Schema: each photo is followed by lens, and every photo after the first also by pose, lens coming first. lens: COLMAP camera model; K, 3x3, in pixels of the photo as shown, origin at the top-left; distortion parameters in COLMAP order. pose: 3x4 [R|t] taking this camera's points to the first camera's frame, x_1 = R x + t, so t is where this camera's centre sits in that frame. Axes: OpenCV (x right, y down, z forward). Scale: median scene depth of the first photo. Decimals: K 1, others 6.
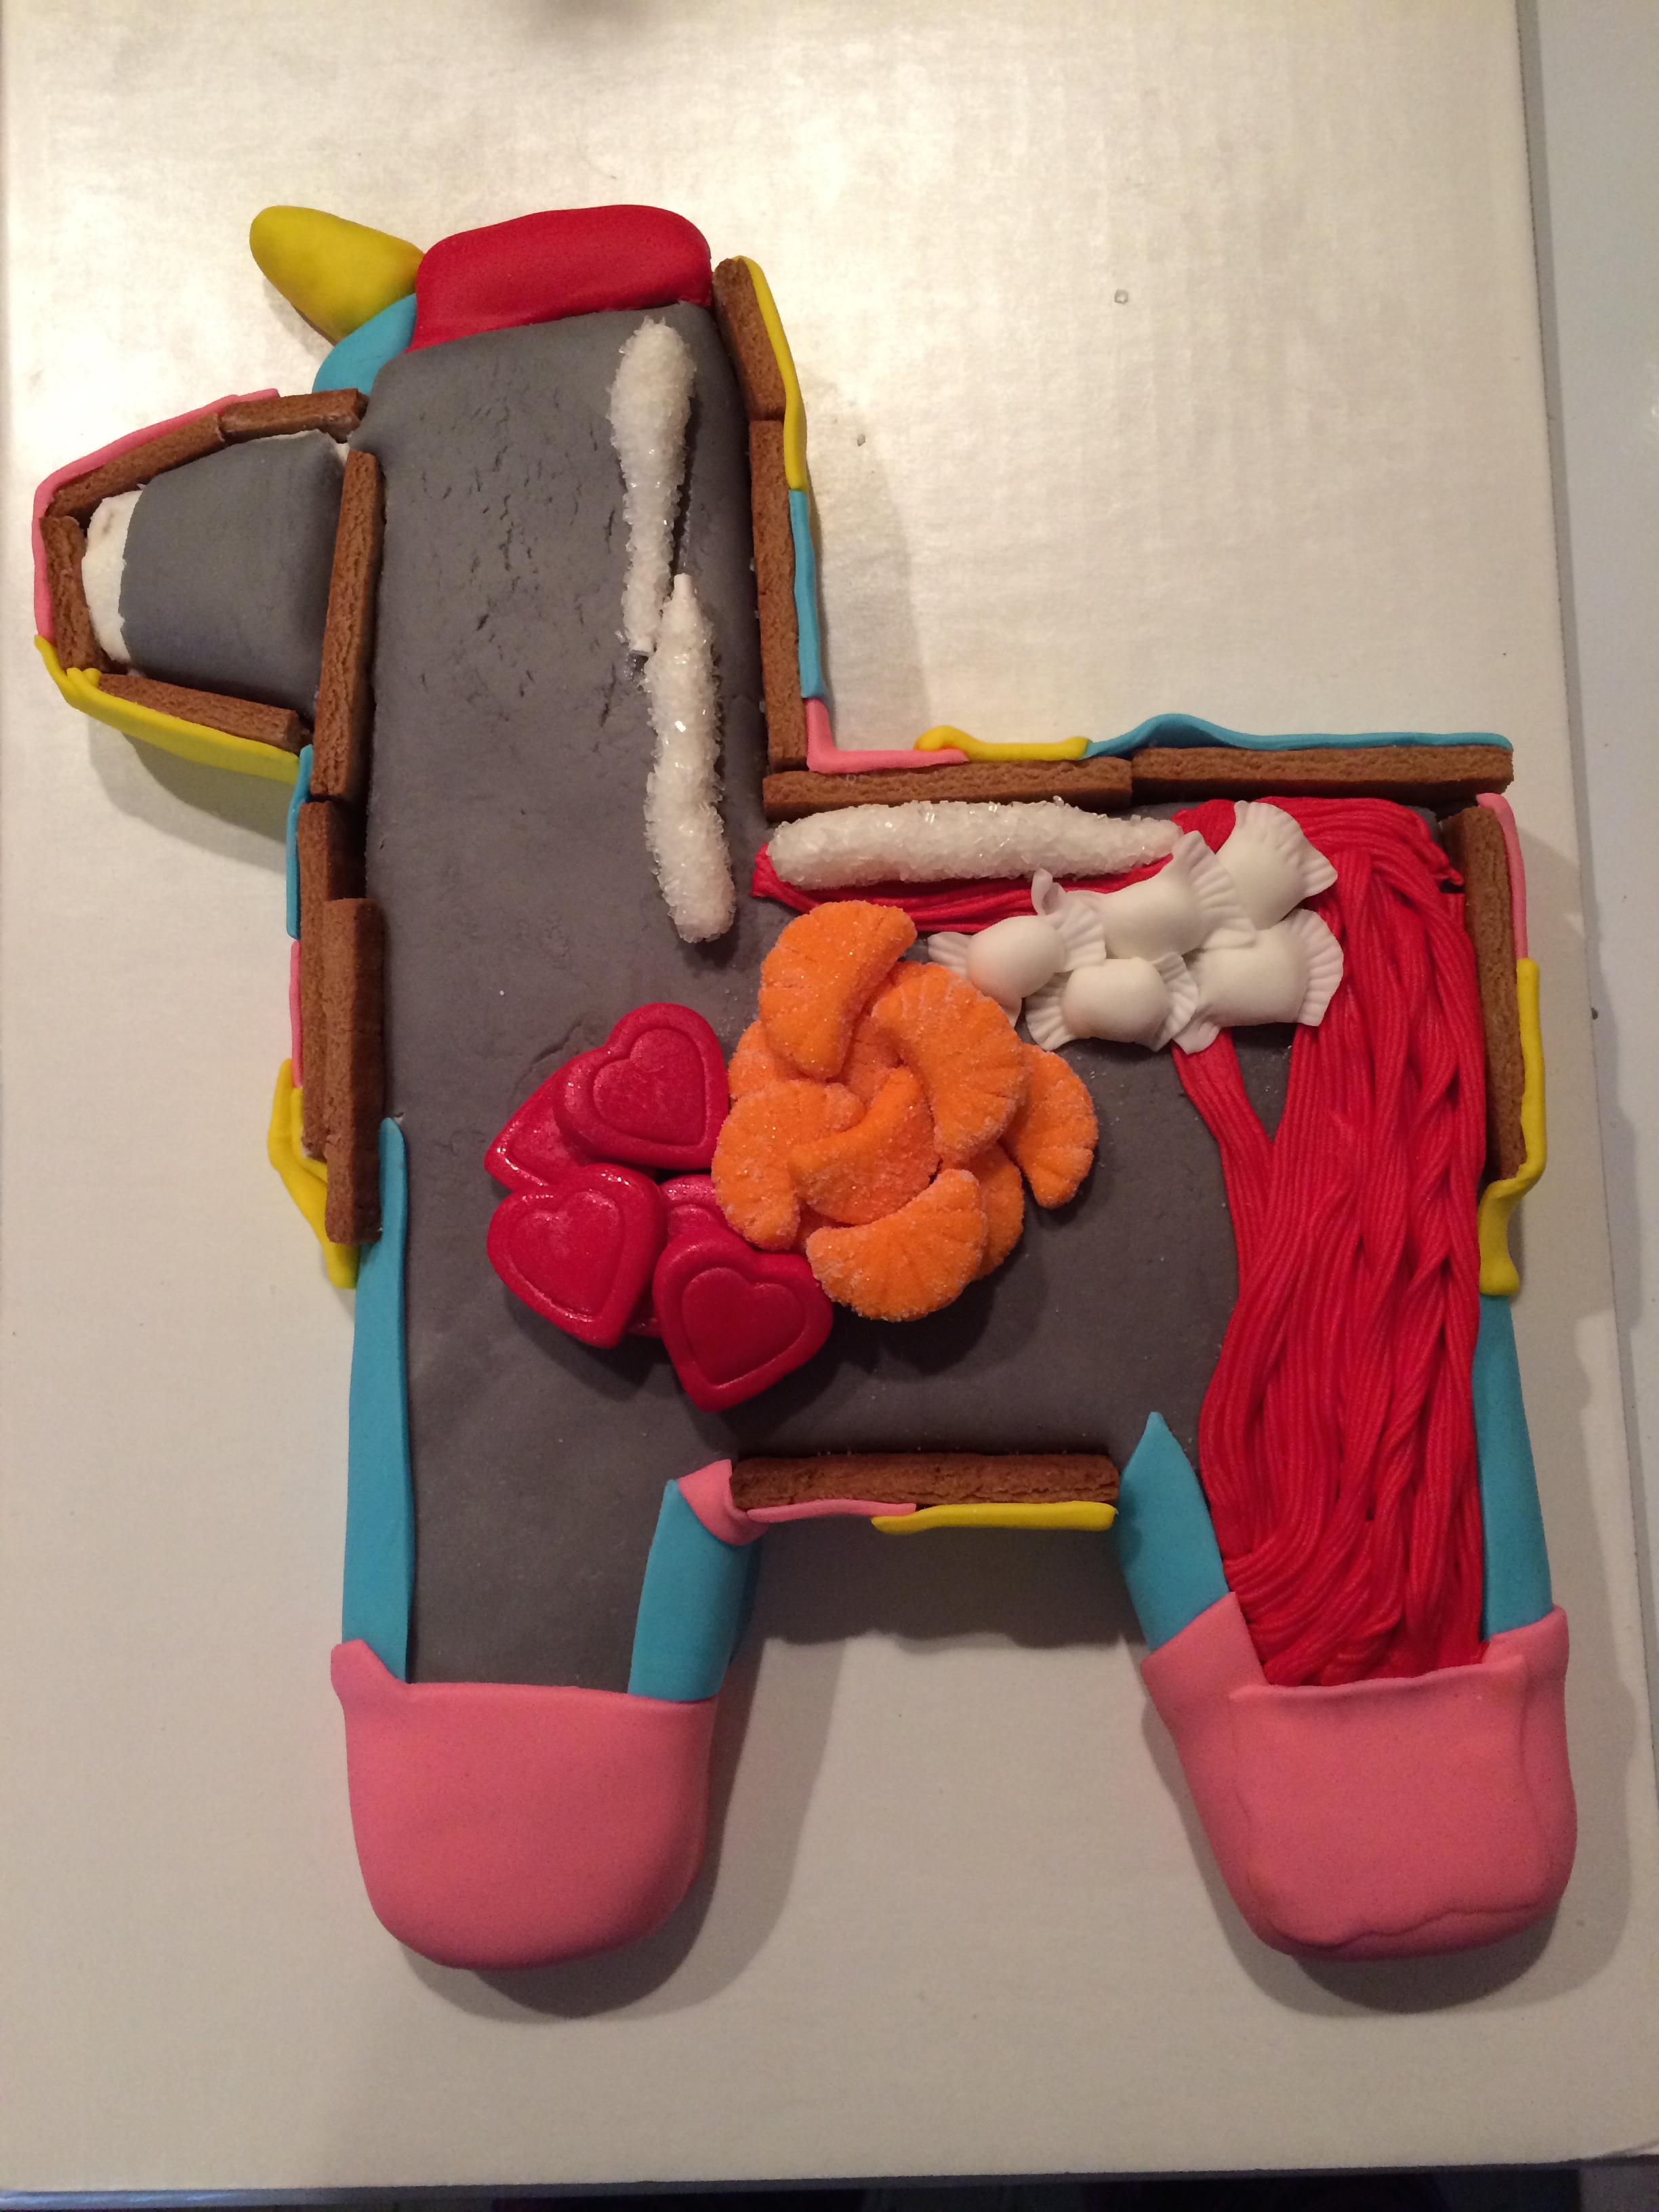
lens RADIAL K [[1982.3, 0, 800.4], [0, 1982.3, 1092.7], [0, 0, 1]] dist [0.050696, -0.095053]
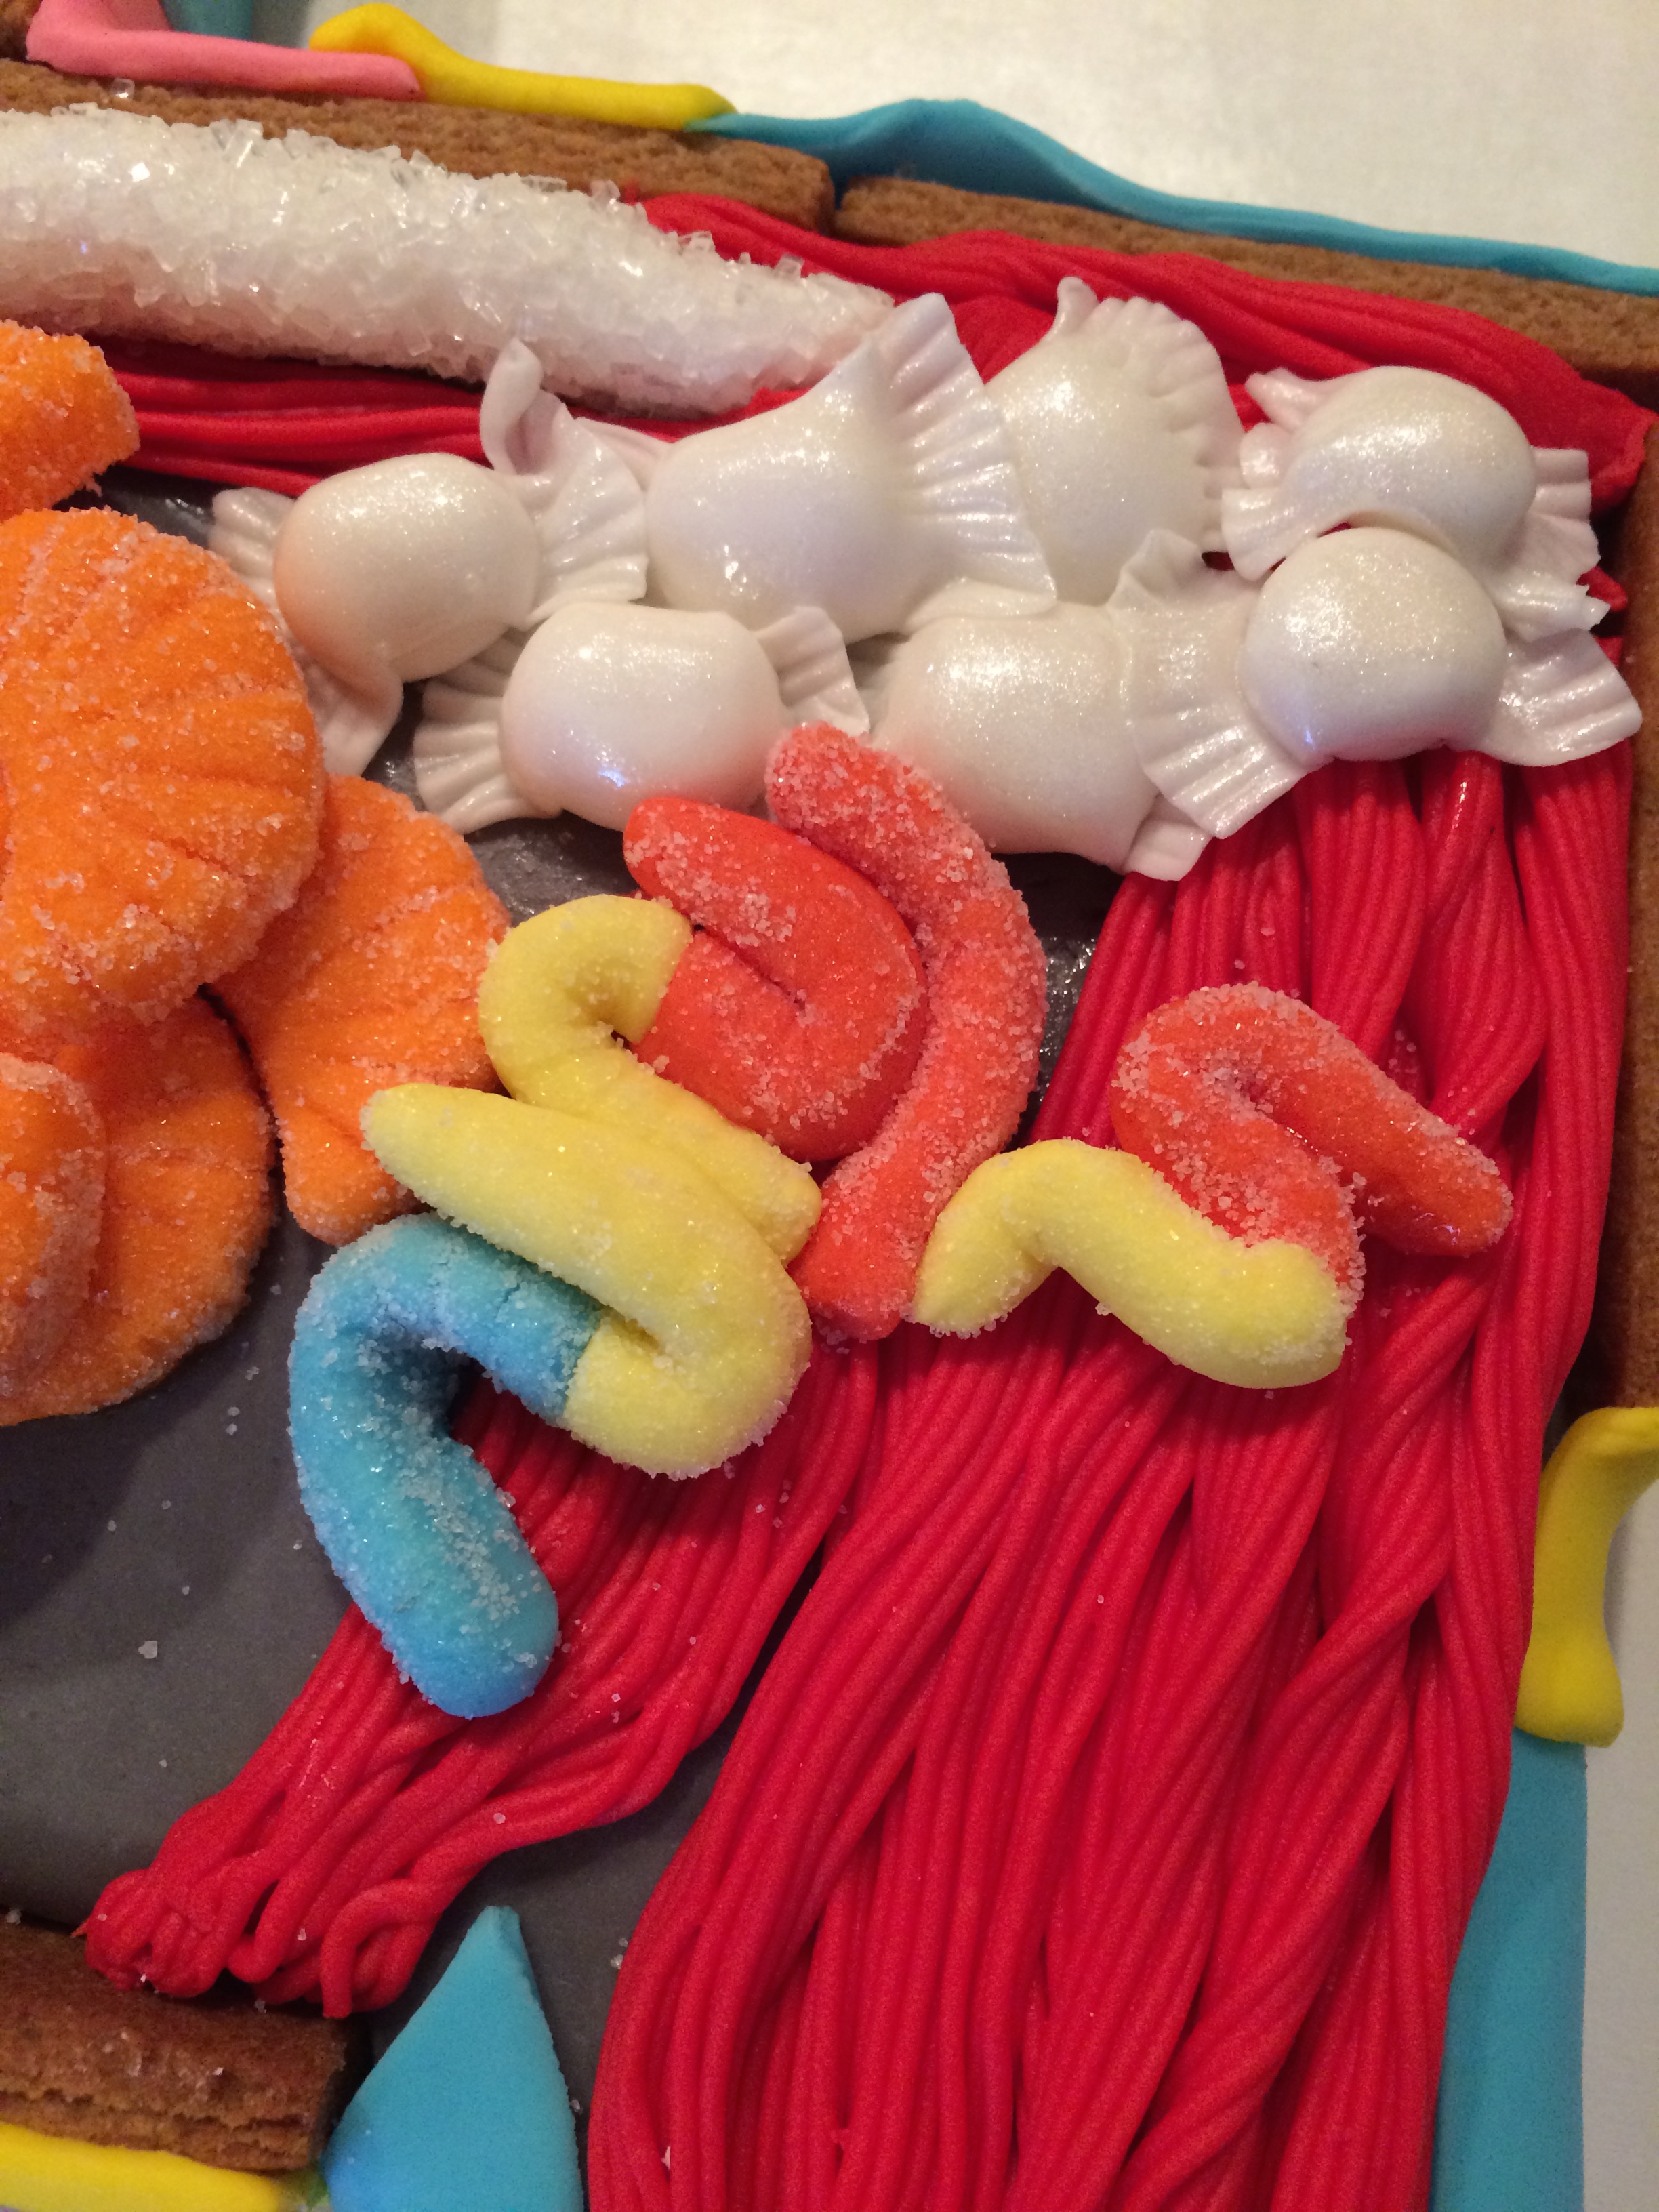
lens RADIAL K [[1982.3, 0, 820.7], [0, 1982.3, 1111.7], [0, 0, 1]] dist [0.050696, -0.095053]
pose [[0.981744, 0.190207, 0.000875, 0.199507], [-0.188901, 0.975518, -0.112612, 0.057272], [-0.022273, 0.110391, 0.993639, 0.635043]]
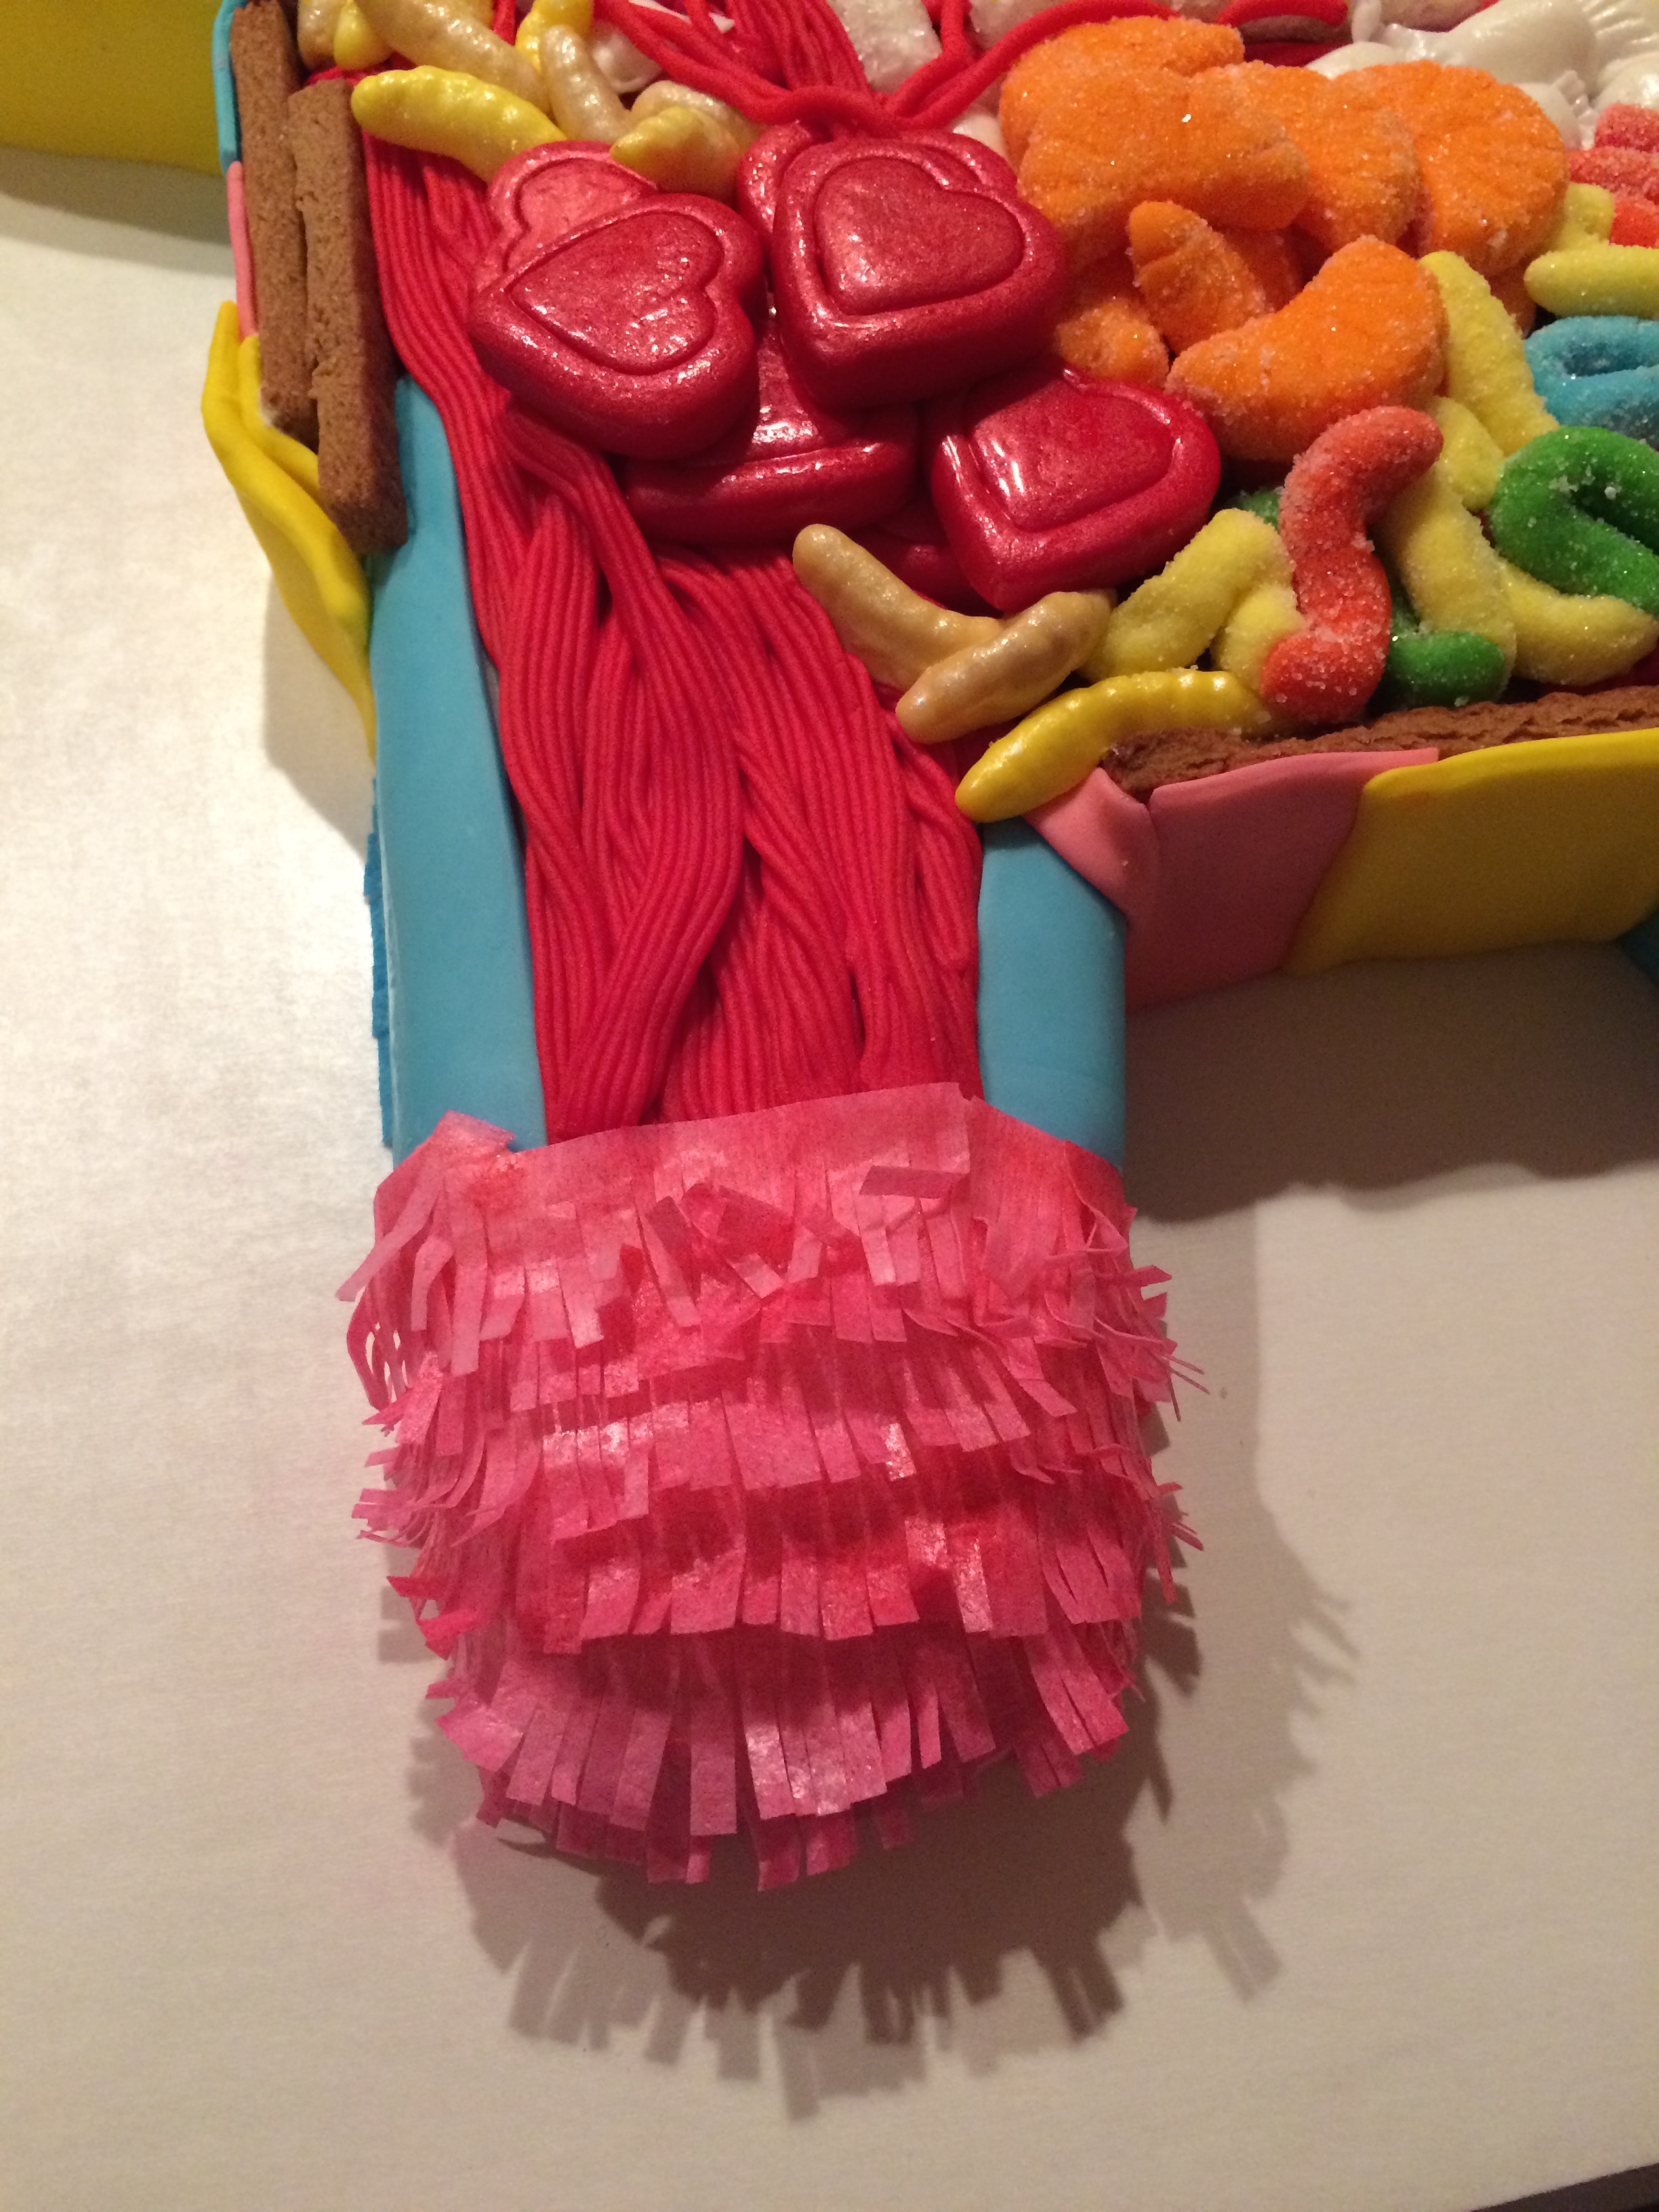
lens RADIAL K [[1982.3, 0, 845.5], [0, 1982.3, 1115.0], [0, 0, 1]] dist [0.050696, -0.095053]
pose [[0.978184, -0.082206, 0.190784, -0.215756], [0.143807, 0.930713, -0.336294, 0.452682], [-0.149919, 0.356393, 0.922230, 0.511359]]
